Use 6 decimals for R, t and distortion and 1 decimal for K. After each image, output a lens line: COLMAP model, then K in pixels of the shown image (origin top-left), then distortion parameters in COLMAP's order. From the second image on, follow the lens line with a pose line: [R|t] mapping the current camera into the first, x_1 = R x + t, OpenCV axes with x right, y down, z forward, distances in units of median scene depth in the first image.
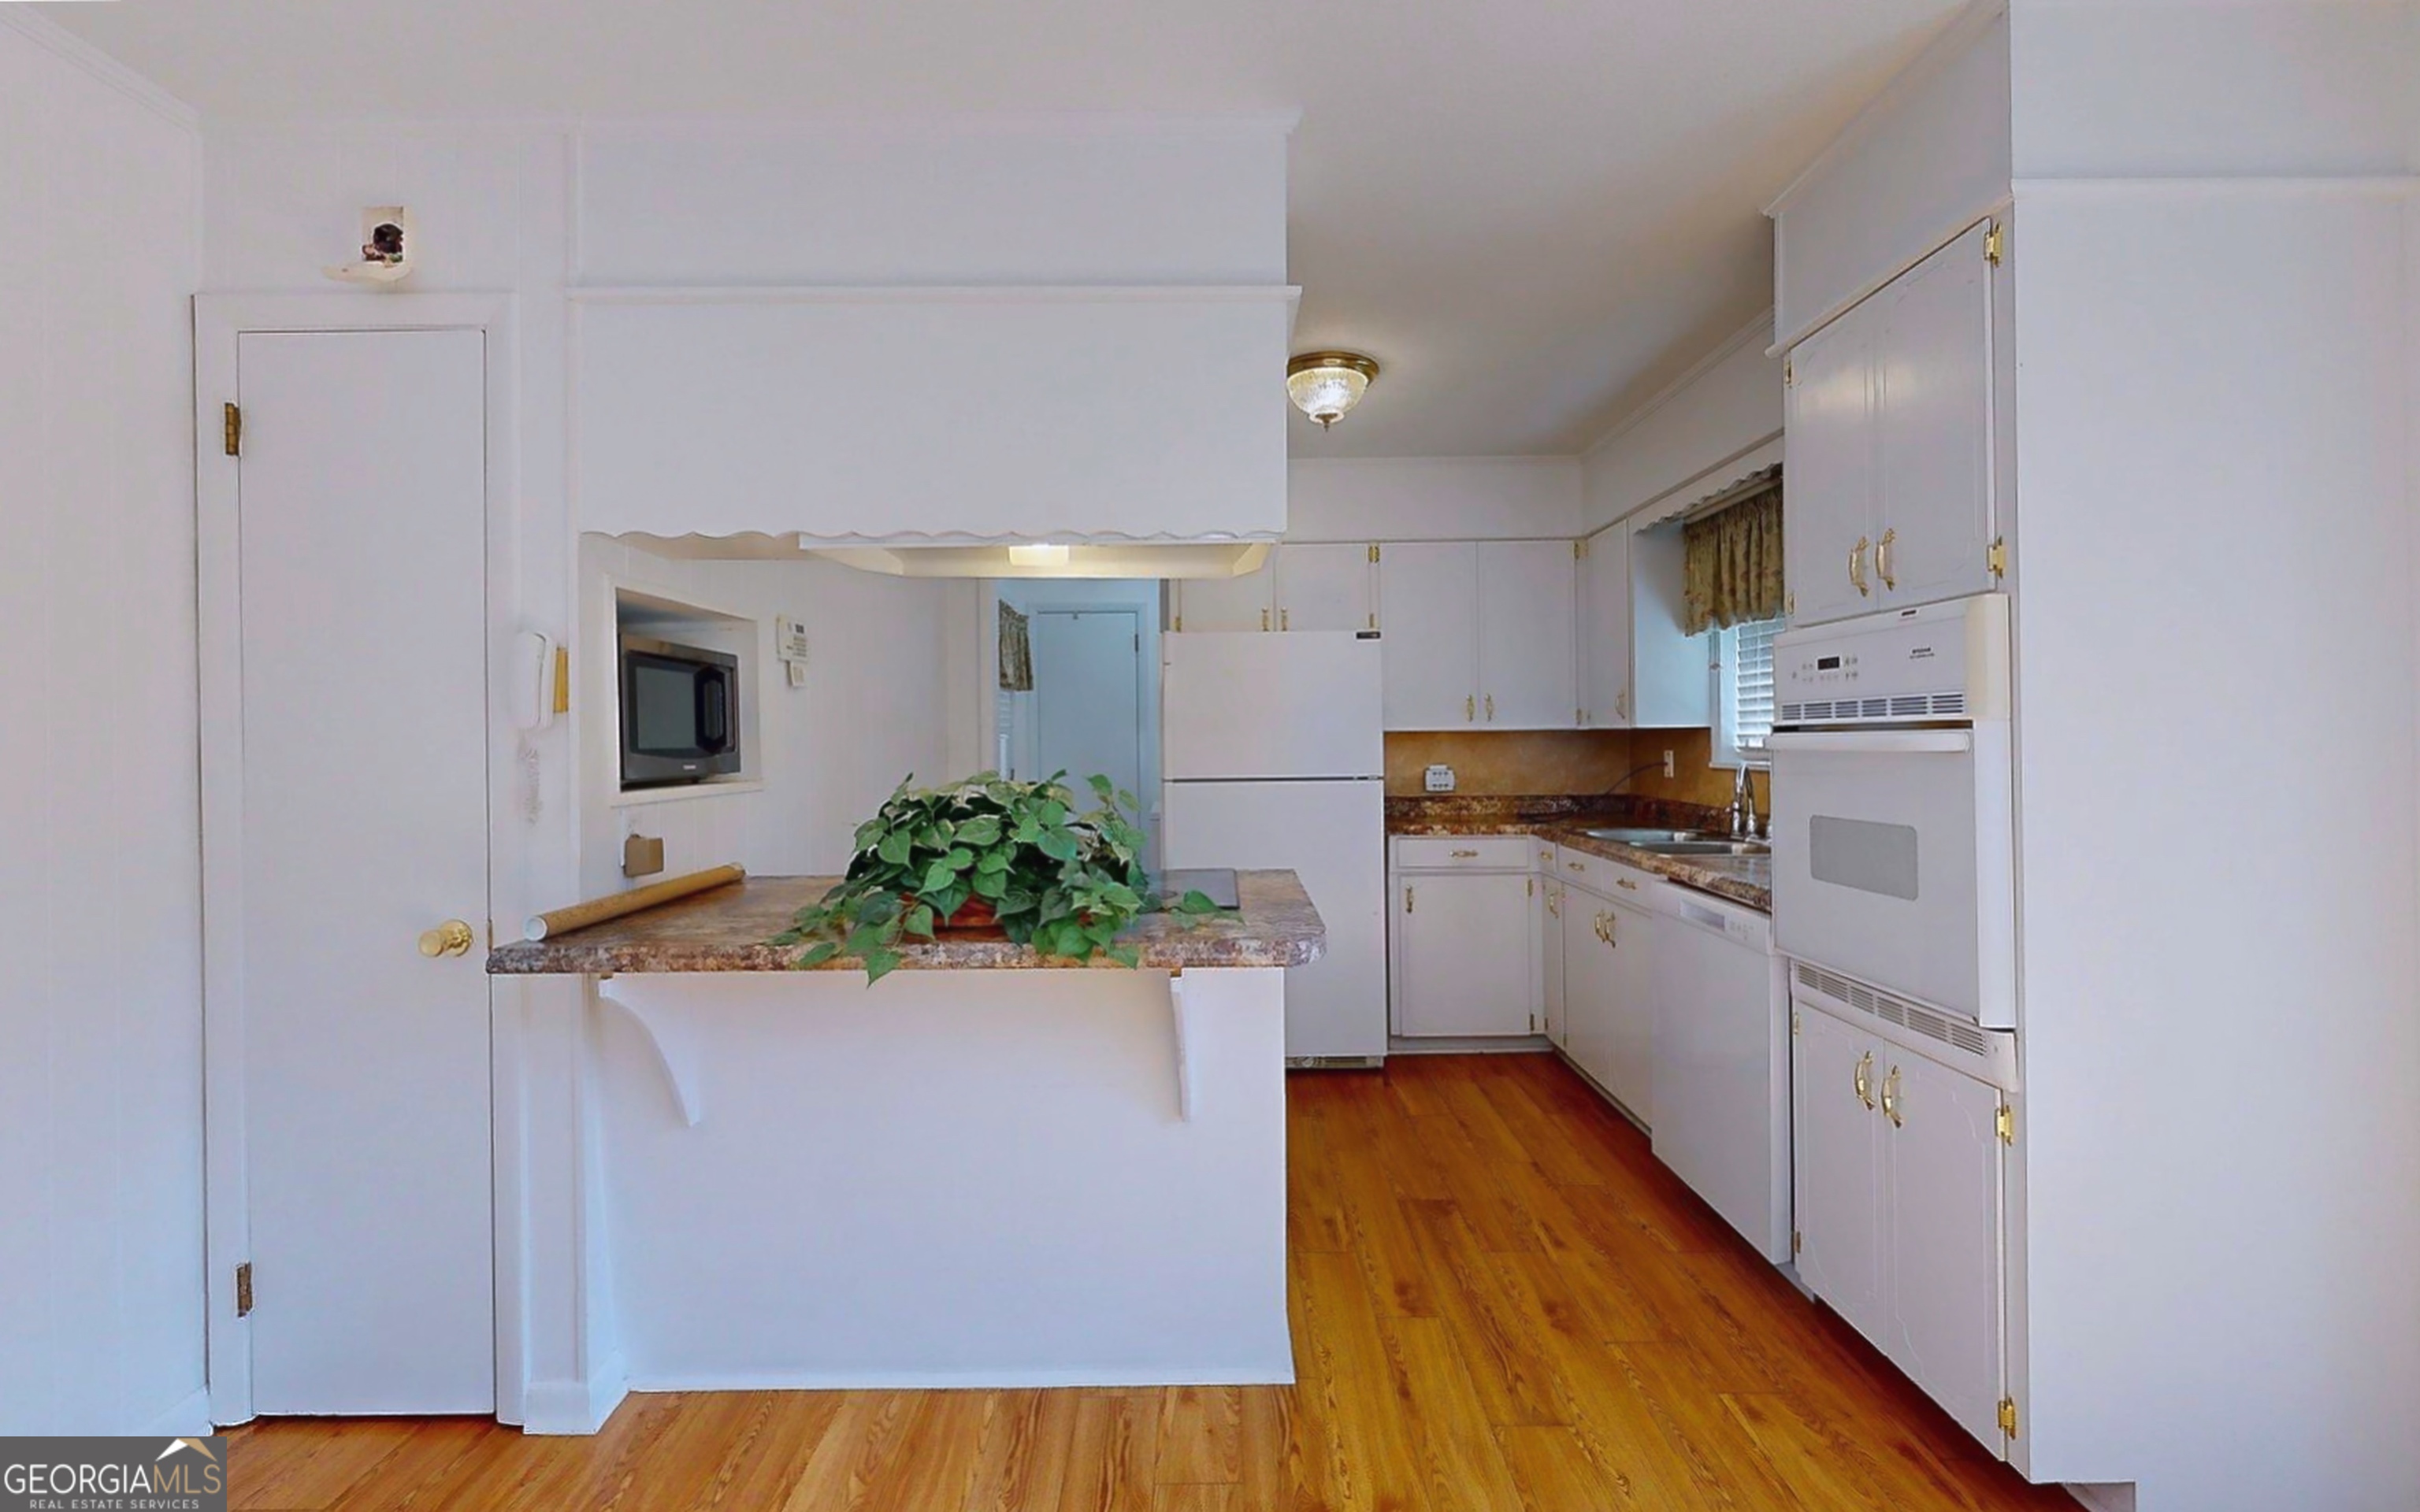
lens RADIAL K [[1030.0, 0, 1209.5], [0, 1030.0, 730.0], [0, 0, 1]] dist [-0.001164, -0.000028]
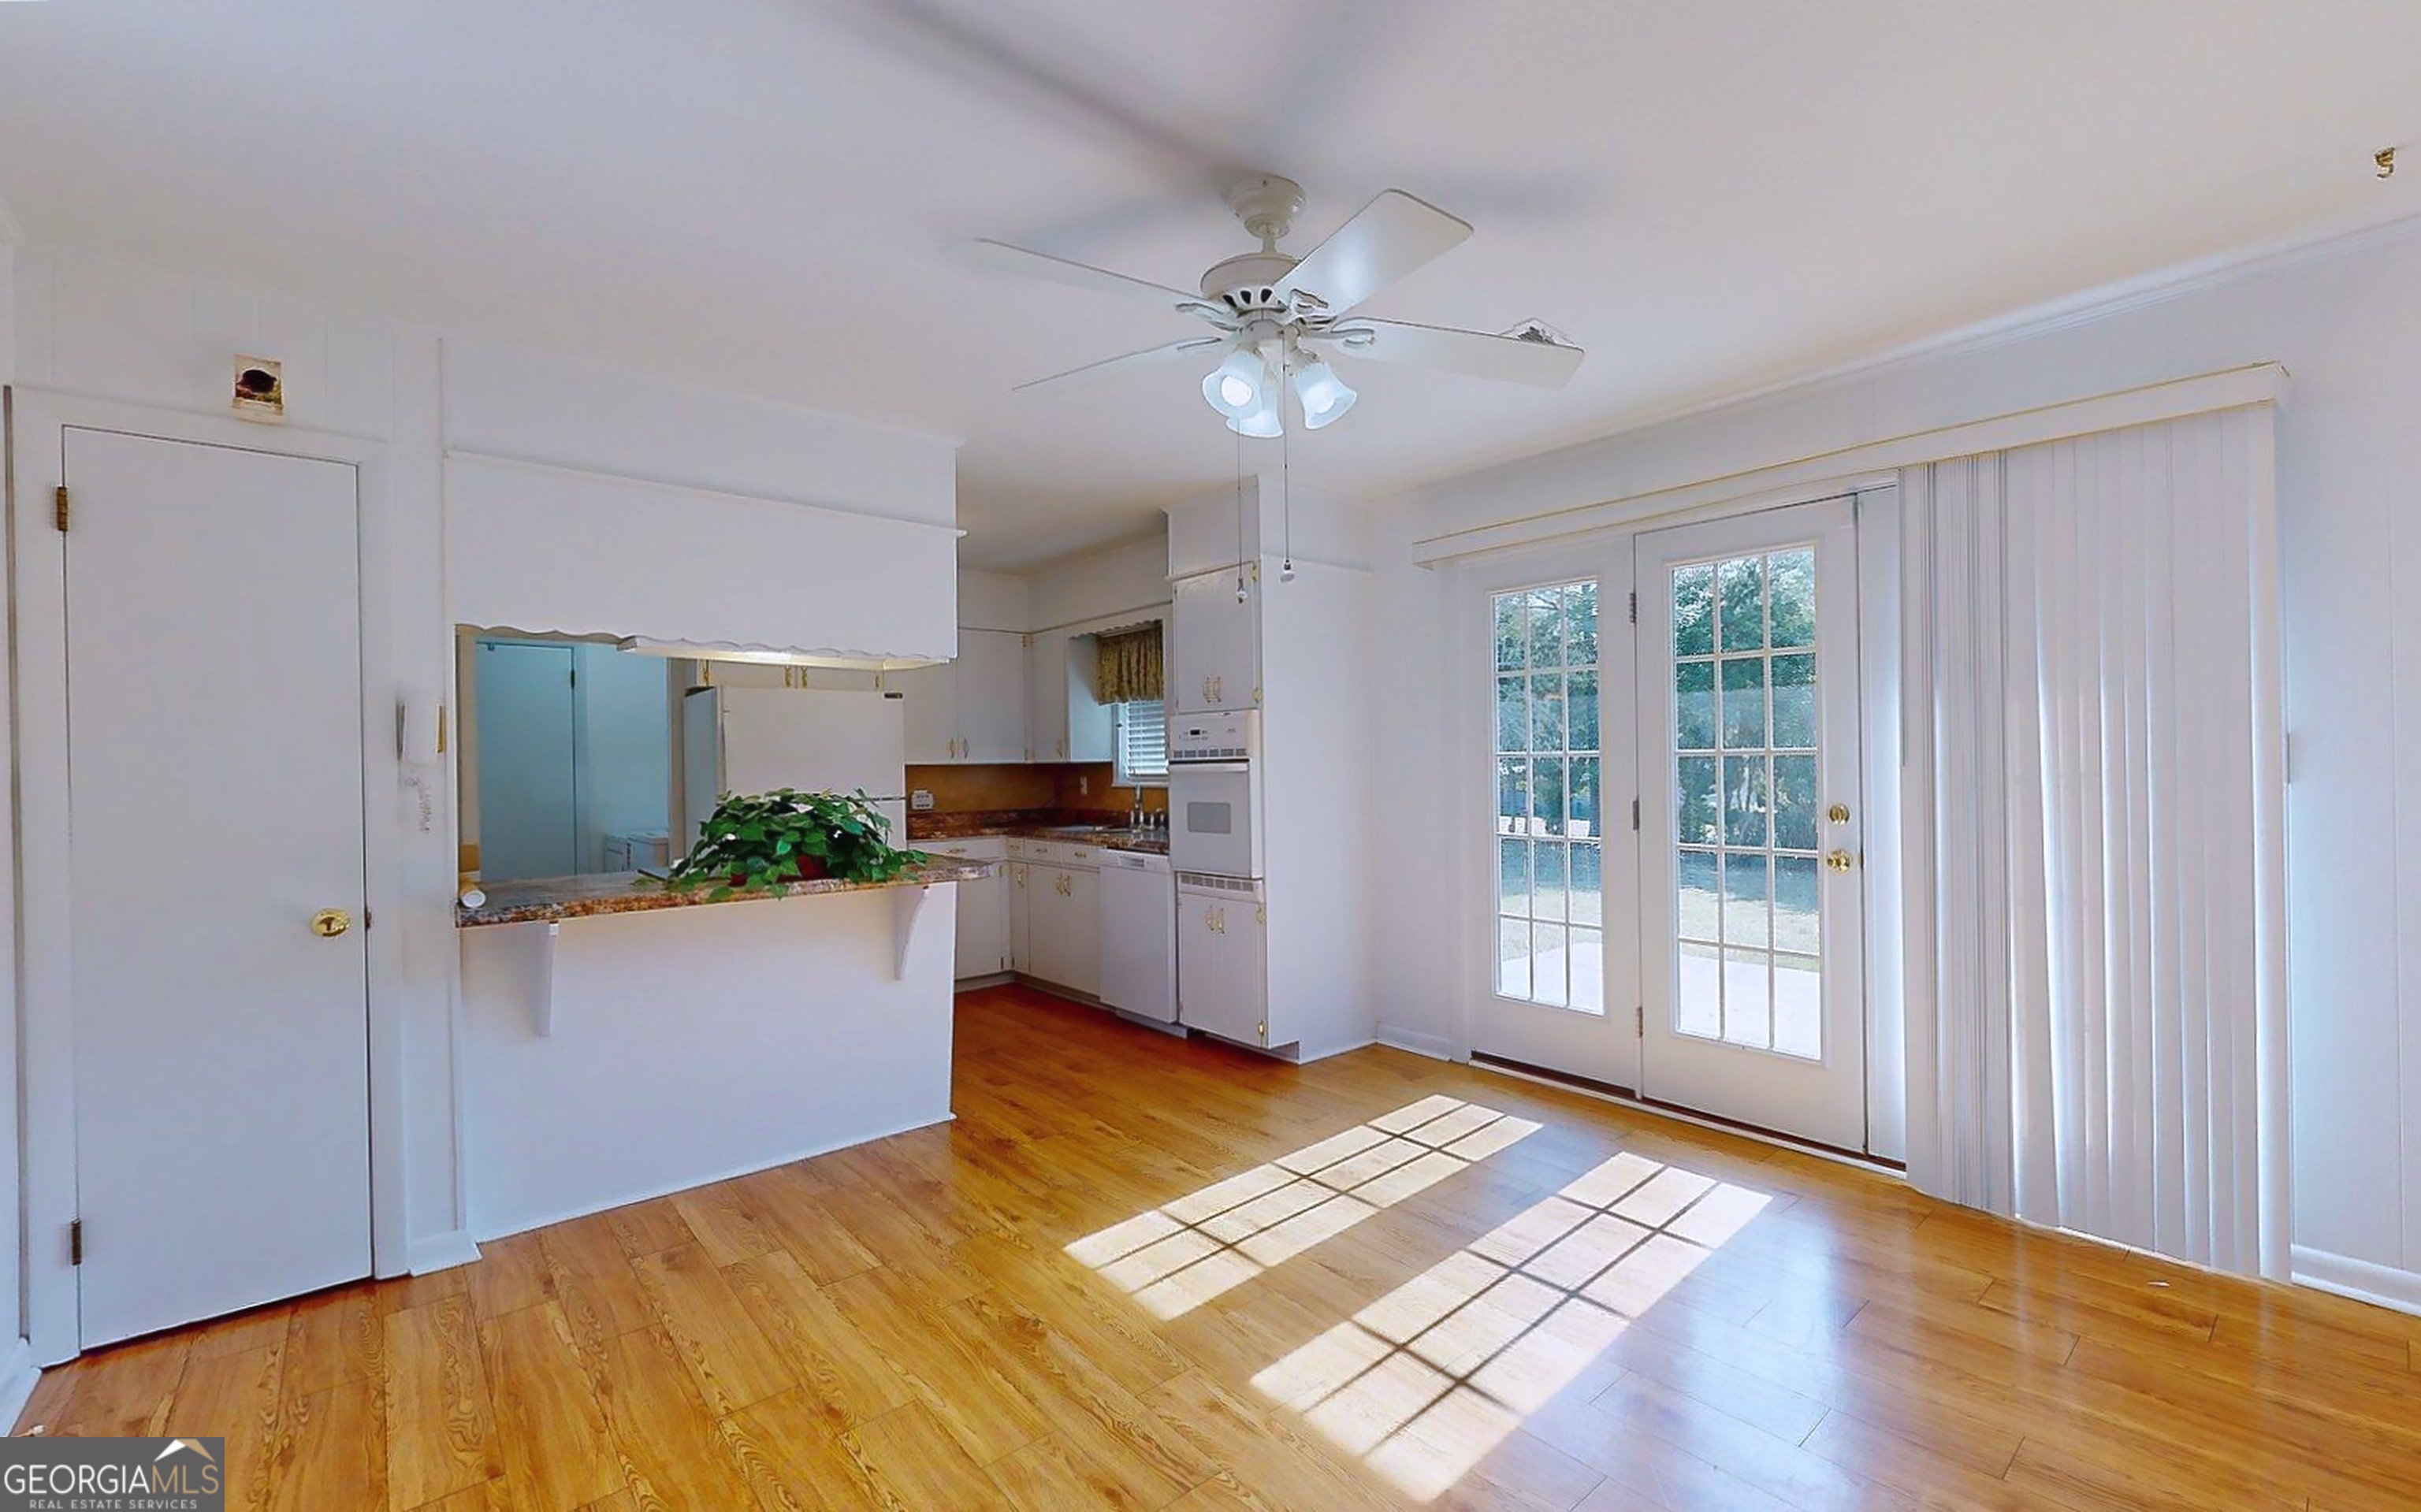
lens RADIAL K [[923.4, 0, 1210.5], [0, 923.4, 756.0], [0, 0, 1]] dist [0.000031, 0.000185]
pose [[0.818846, 0.002029, 0.574010, -0.459424], [0.003415, 0.999959, -0.008406, 0.001631], [-0.574004, 0.008843, 0.818805, -0.578186]]
